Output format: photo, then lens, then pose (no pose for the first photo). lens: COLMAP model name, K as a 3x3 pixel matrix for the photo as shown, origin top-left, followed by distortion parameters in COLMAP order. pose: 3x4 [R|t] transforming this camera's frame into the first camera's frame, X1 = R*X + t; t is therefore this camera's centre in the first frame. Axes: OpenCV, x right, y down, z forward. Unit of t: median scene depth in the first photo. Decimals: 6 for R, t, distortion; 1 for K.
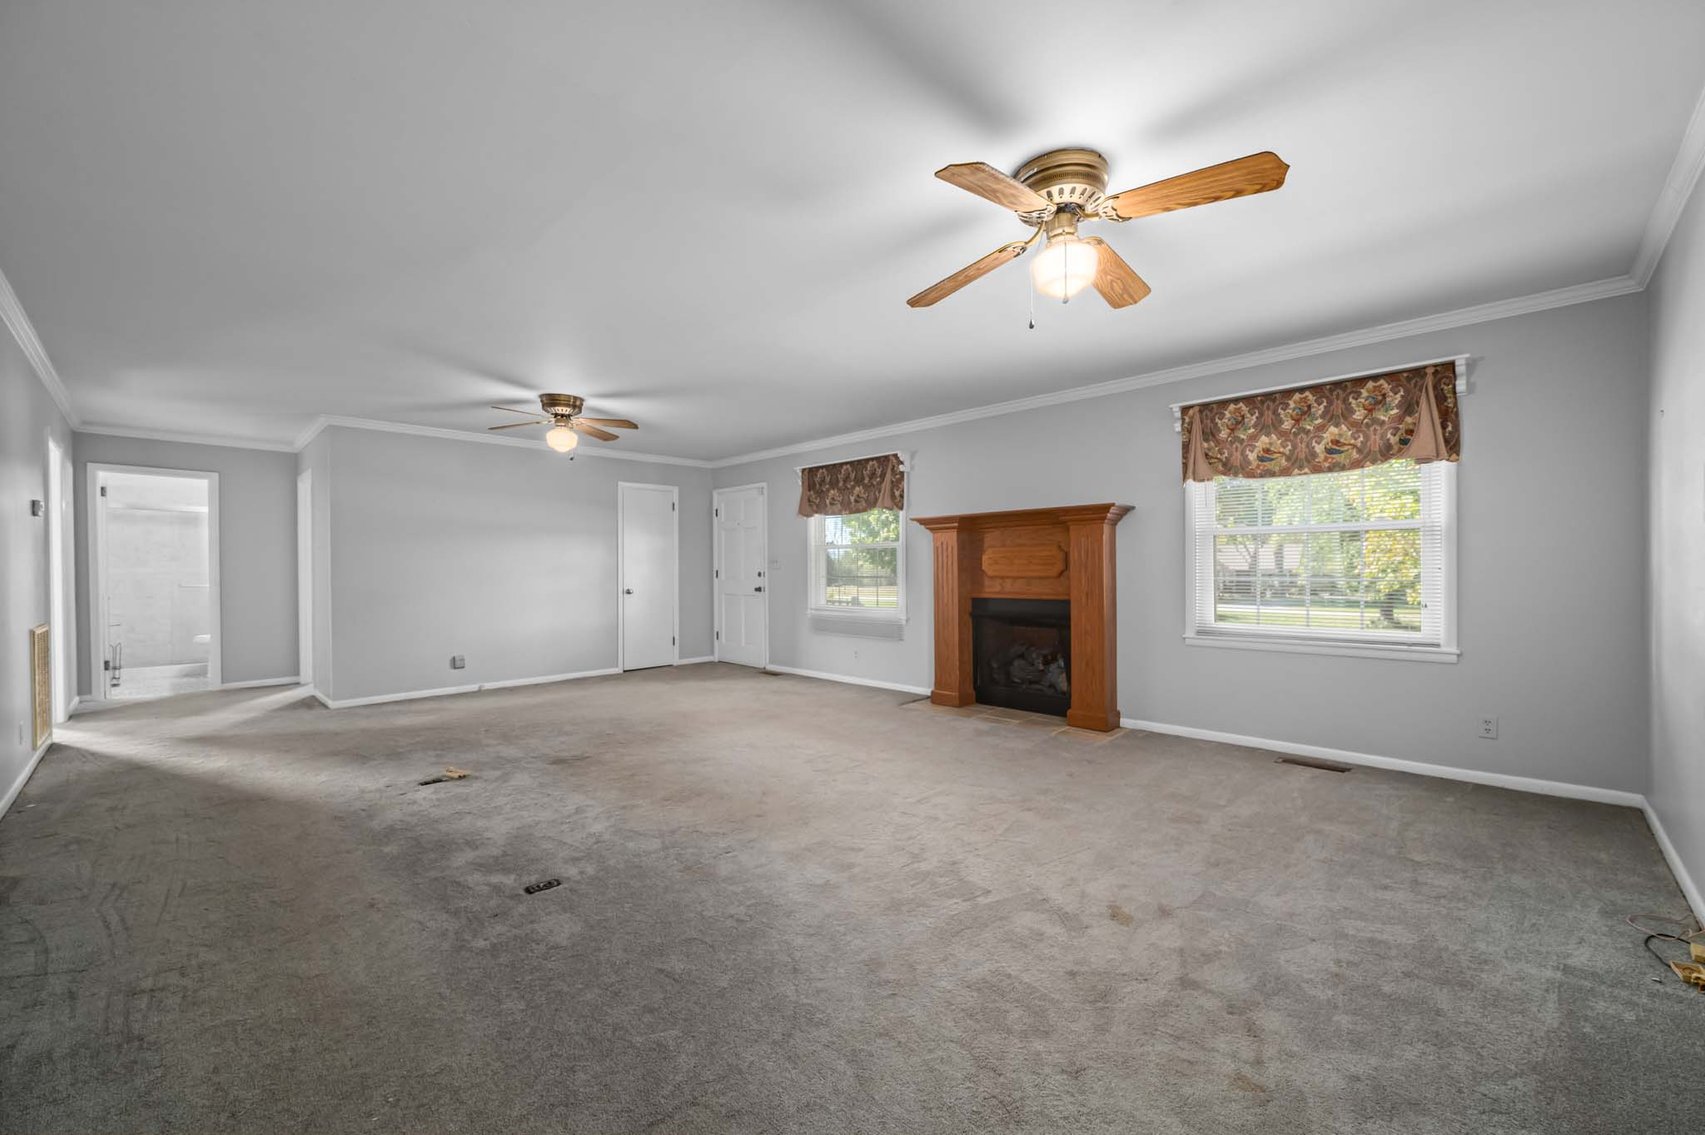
lens RADIAL K [[677.1, 0, 857.3], [0, 677.1, 569.0], [0, 0, 1]] dist [-0.001695, -0.000103]
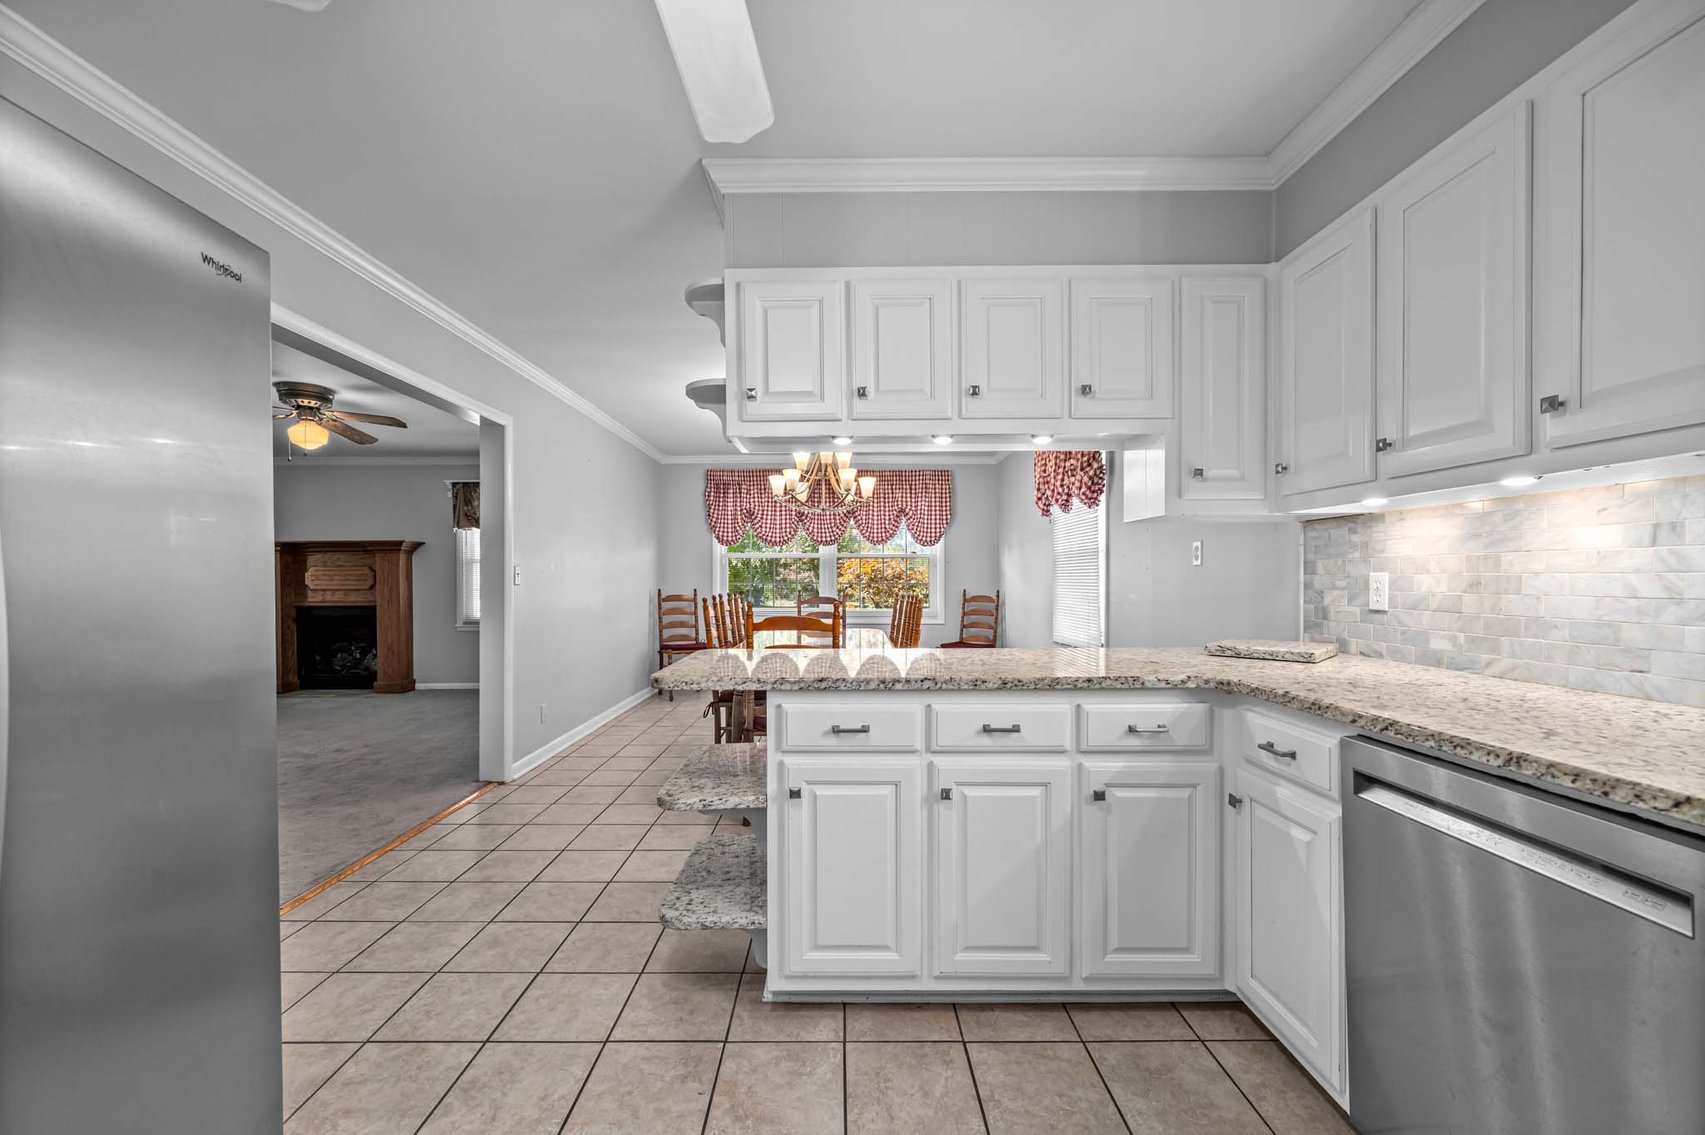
lens RADIAL K [[677.1, 0, 849.4], [0, 677.1, 577.4], [0, 0, 1]] dist [-0.001695, -0.000103]
pose [[0.710756, 0.000673, 0.703438, 0.017529], [0.001097, 0.999997, -0.002064, -0.008129], [-0.703437, 0.002239, 0.710754, -0.646421]]
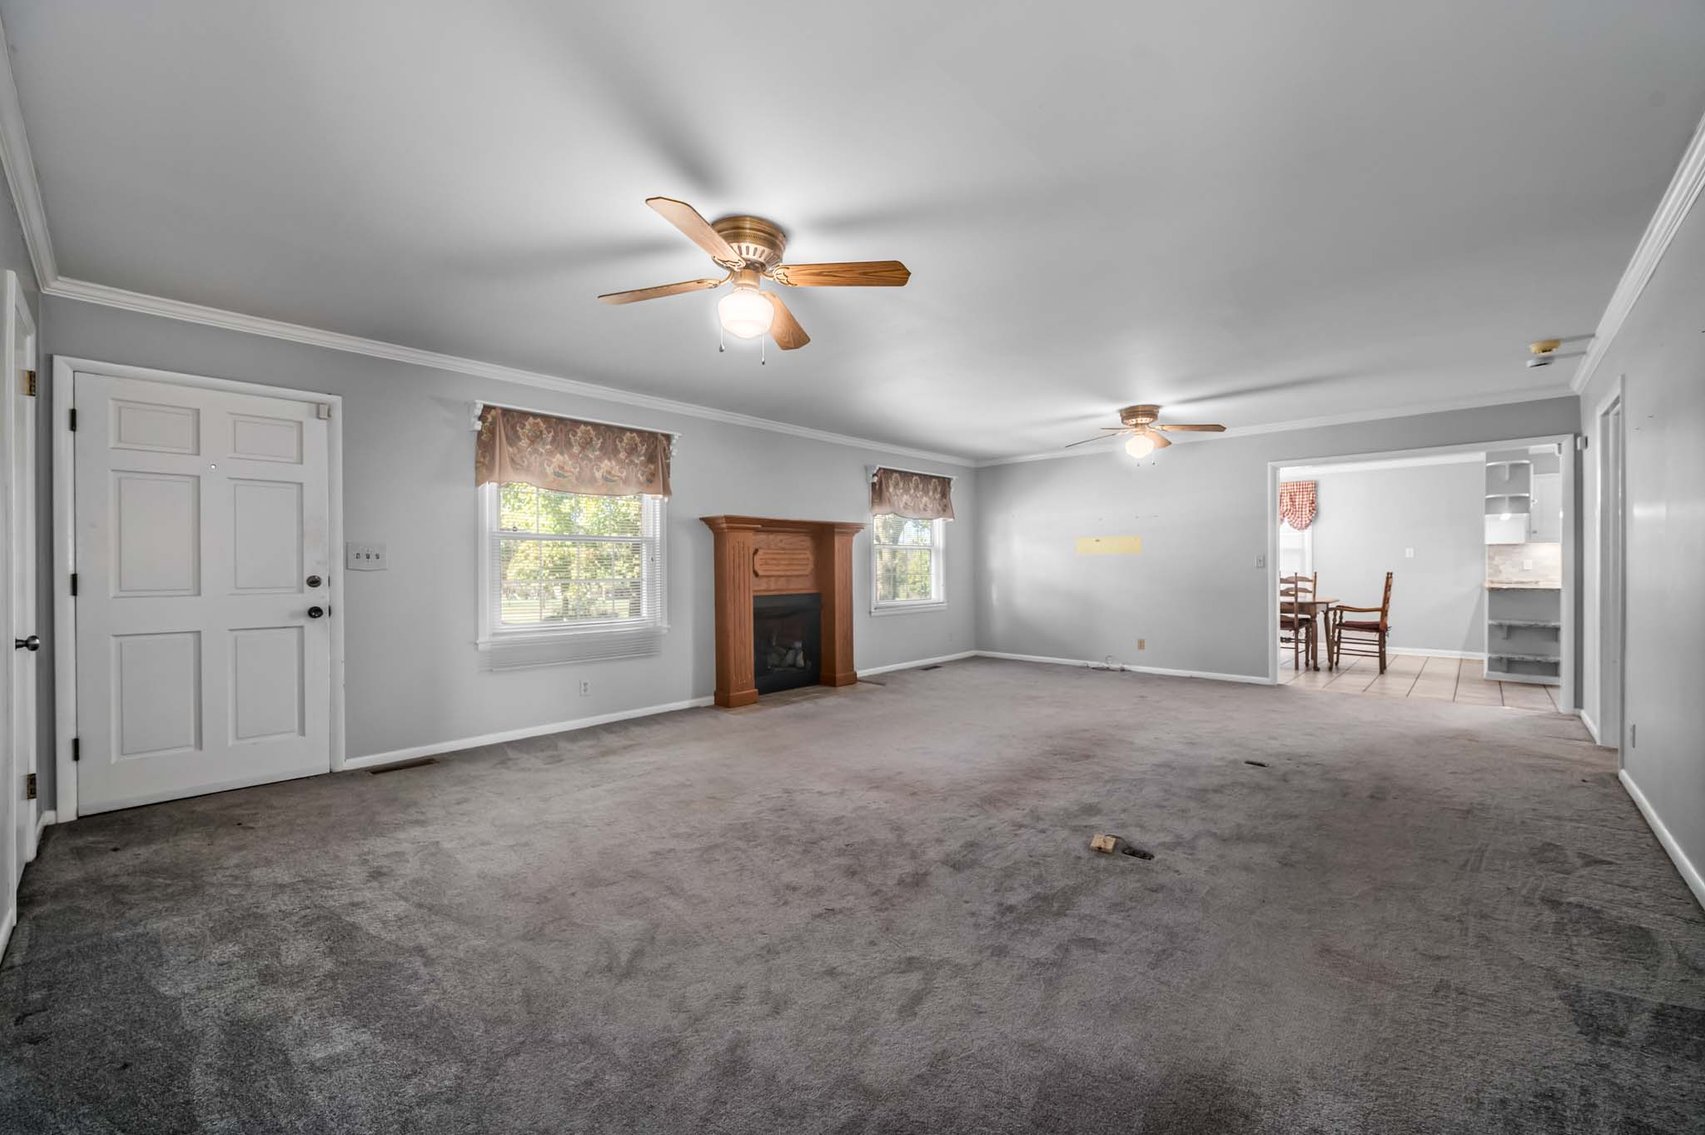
lens RADIAL K [[677.1, 0, 855.3], [0, 677.1, 569.1], [0, 0, 1]] dist [-0.001695, -0.000103]
pose [[-0.022063, 0.003625, 0.999750, -0.928513], [0.007489, 0.999966, -0.003460, 0.005409], [-0.999729, 0.007411, -0.022089, 0.911138]]
